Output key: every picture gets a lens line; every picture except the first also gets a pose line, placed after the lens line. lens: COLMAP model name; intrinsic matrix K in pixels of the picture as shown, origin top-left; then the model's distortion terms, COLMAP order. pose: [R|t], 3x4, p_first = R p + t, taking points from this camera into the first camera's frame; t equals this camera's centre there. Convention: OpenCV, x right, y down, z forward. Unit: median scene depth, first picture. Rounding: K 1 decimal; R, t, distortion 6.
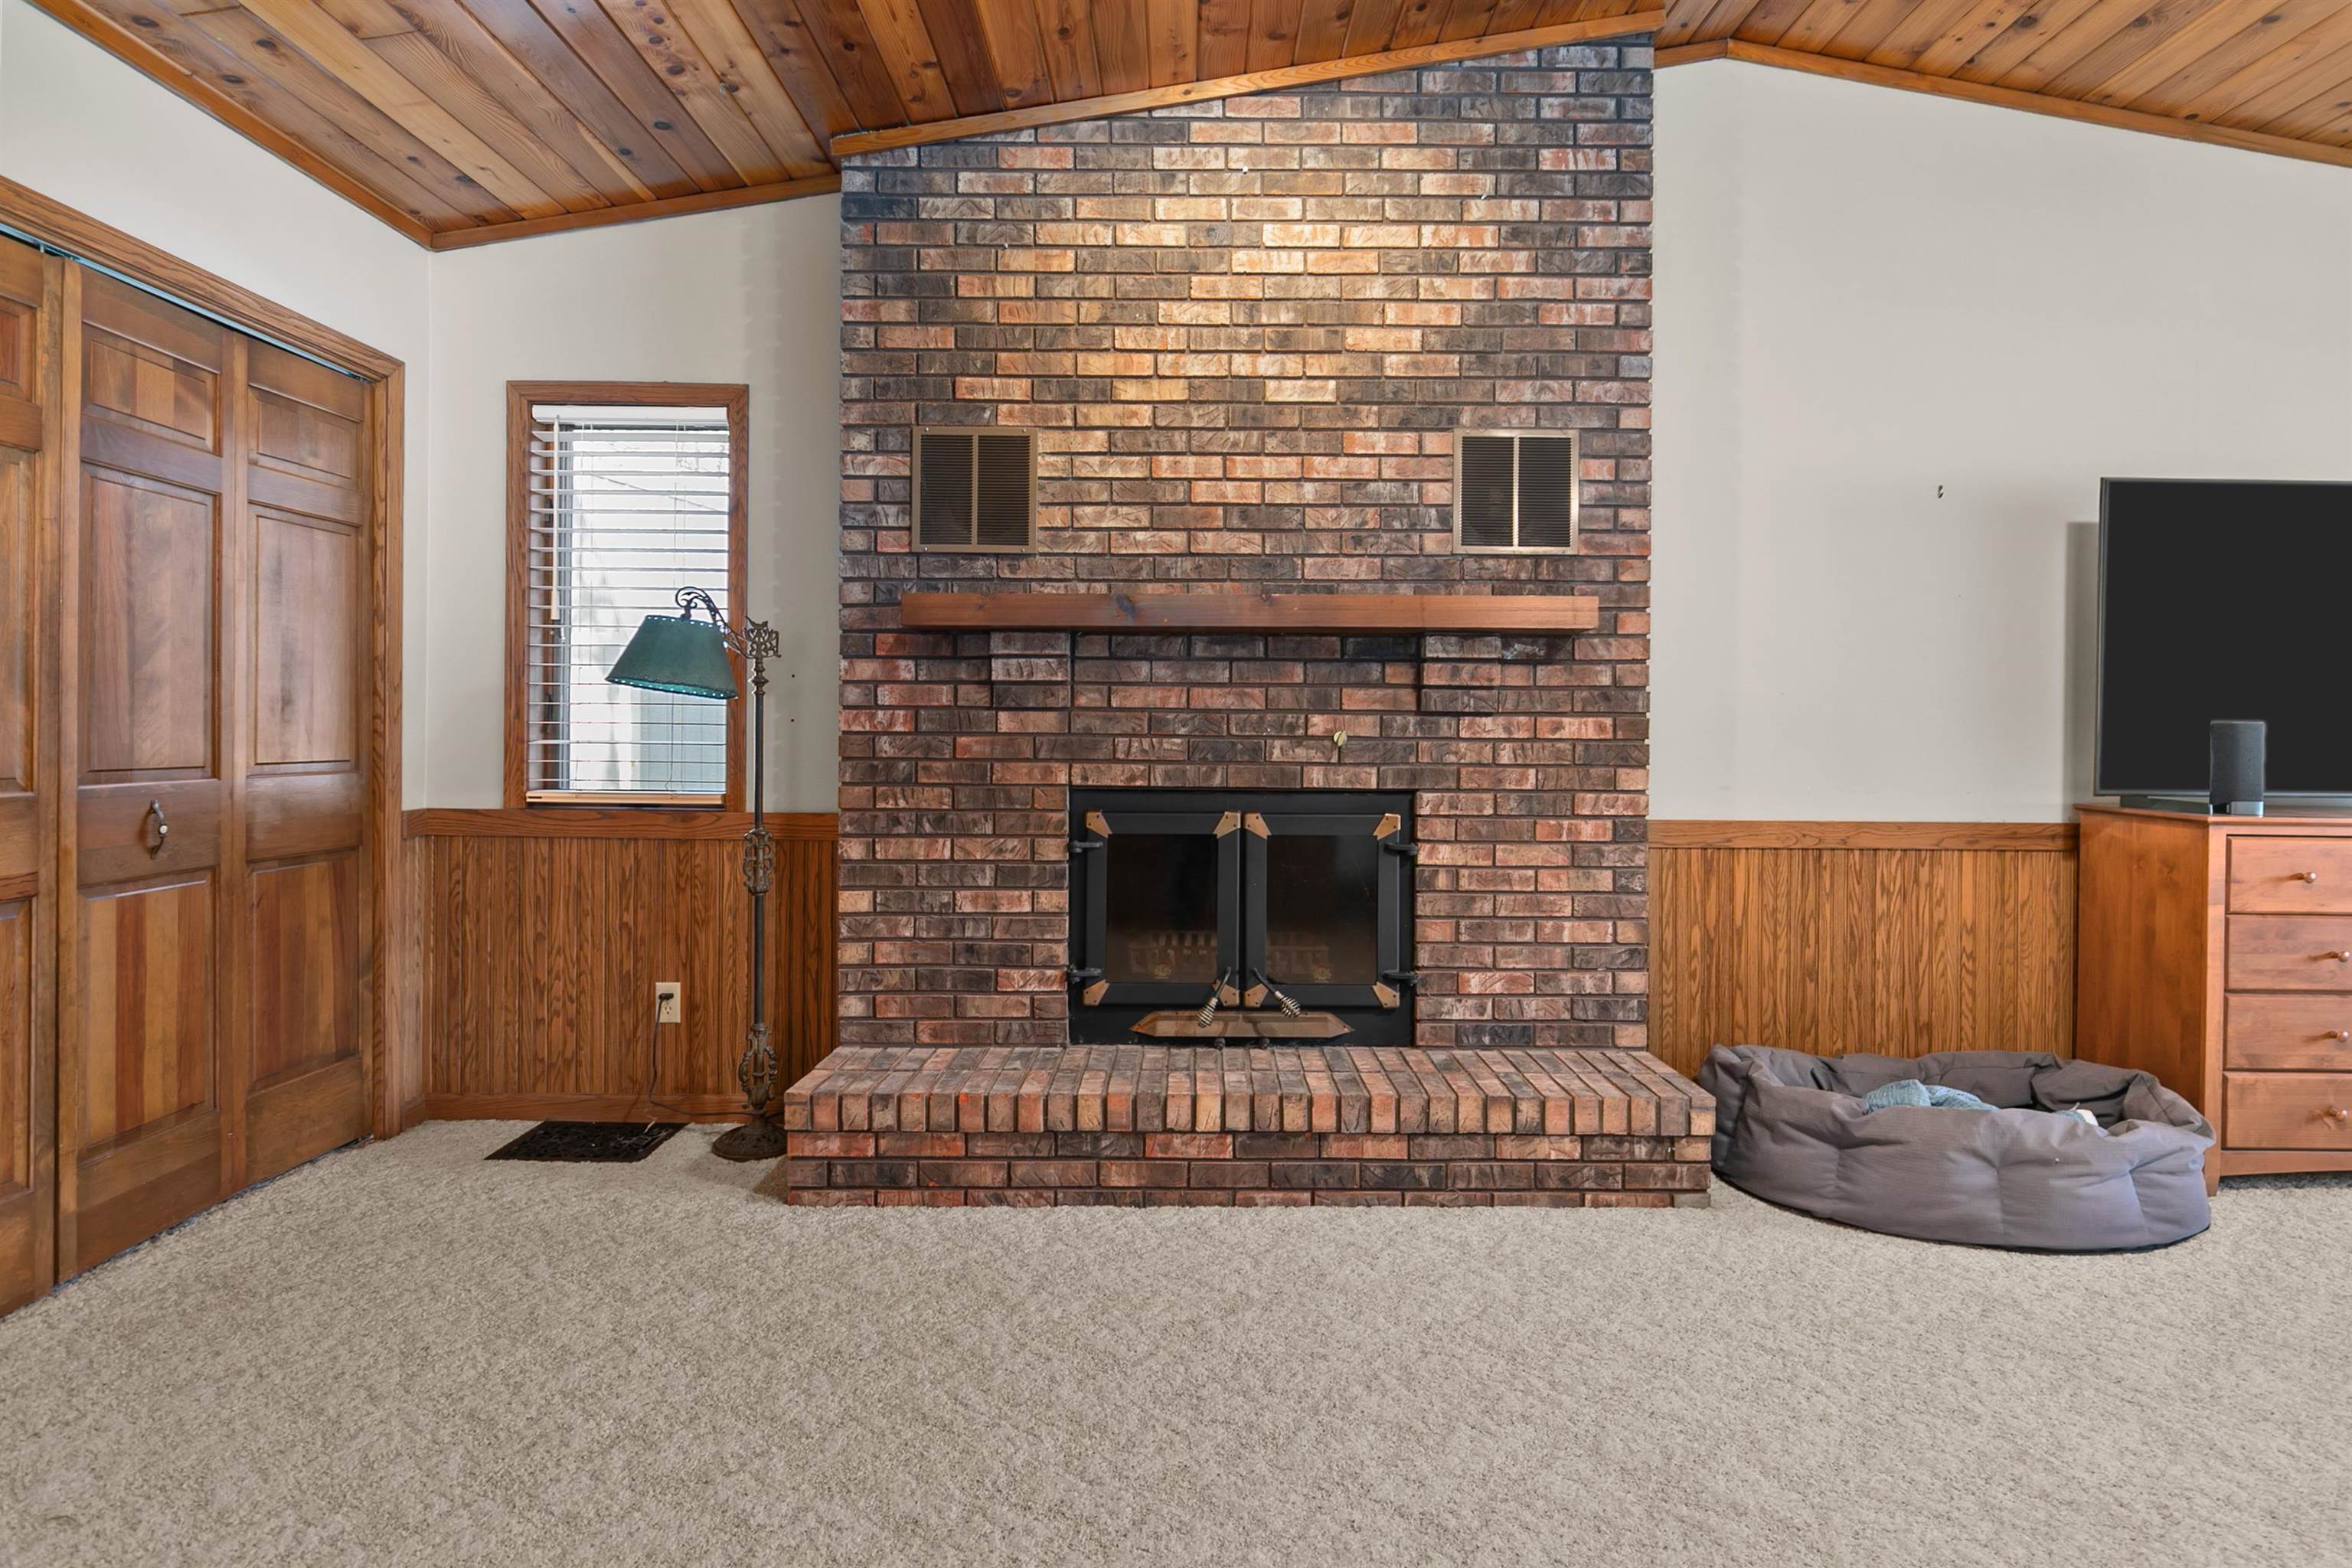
lens RADIAL K [[1230.6, 0, 1186.3], [0, 1230.6, 726.4], [0, 0, 1]] dist [-0.001080, -0.000632]
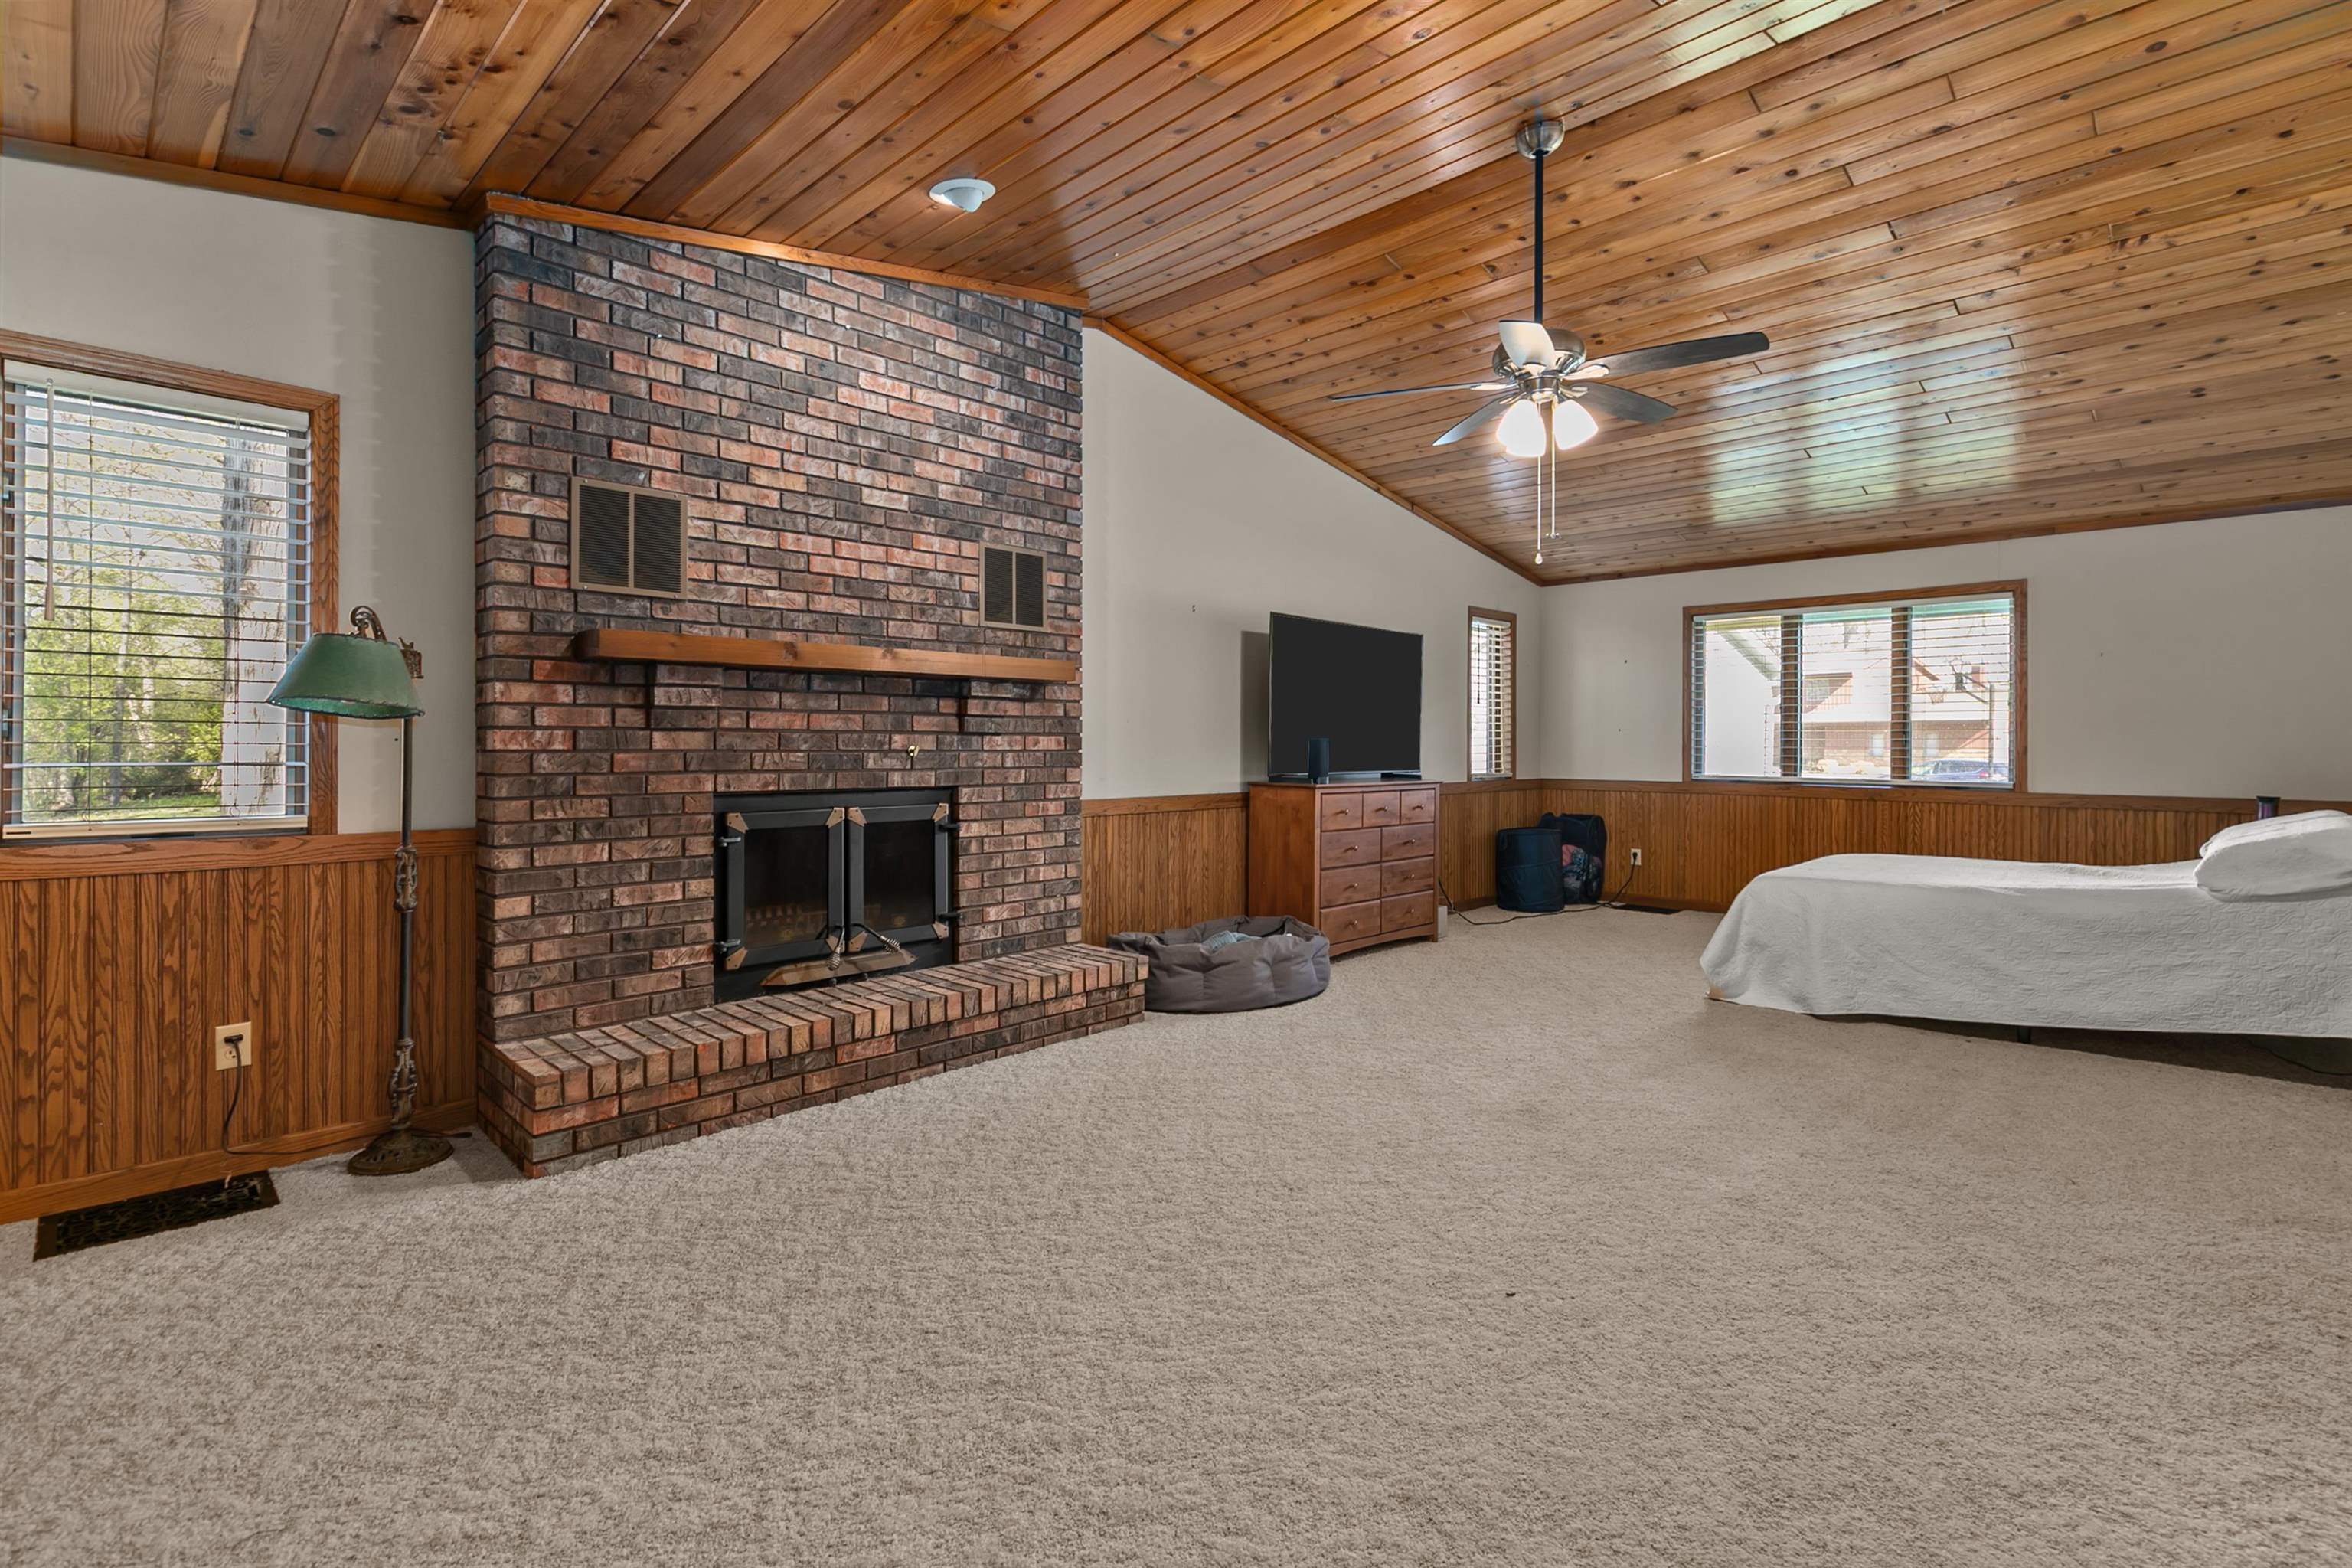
lens RADIAL K [[1058.4, 0, 1222.0], [0, 1058.4, 739.2], [0, 0, 1]] dist [0.007419, -0.002386]
pose [[0.690702, -0.003228, 0.723132, -0.508168], [0.003274, 0.999994, 0.001337, -0.004347], [-0.723132, 0.001445, 0.690708, -0.091269]]
